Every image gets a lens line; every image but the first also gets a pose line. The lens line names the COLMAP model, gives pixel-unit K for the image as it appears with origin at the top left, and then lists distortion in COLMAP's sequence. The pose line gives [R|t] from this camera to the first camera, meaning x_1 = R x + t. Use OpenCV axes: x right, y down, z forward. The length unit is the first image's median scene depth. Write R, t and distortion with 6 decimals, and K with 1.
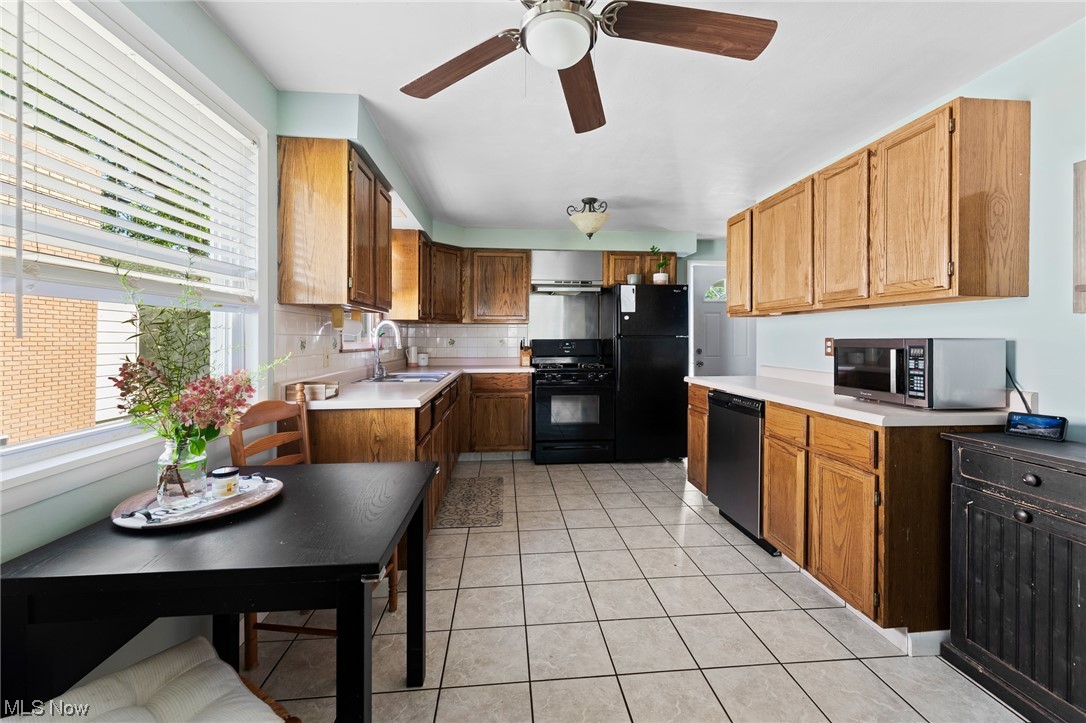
lens RADIAL K [[440.9, 0, 544.0], [0, 440.9, 343.7], [0, 0, 1]] dist [0.003295, -0.000486]
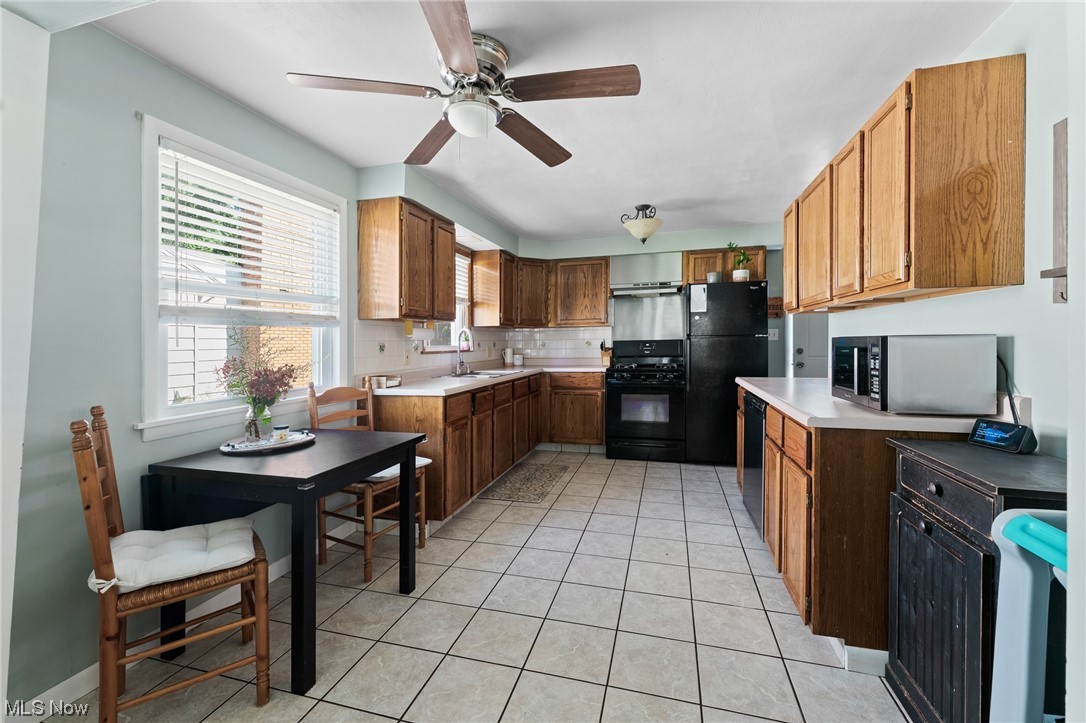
lens RADIAL K [[440.9, 0, 542.8], [0, 440.9, 342.2], [0, 0, 1]] dist [0.003295, -0.000486]
pose [[0.932376, -0.013276, -0.361246, 0.456110], [0.011126, 0.999906, -0.008033, 0.000735], [0.361318, 0.003471, 0.932436, -0.102157]]
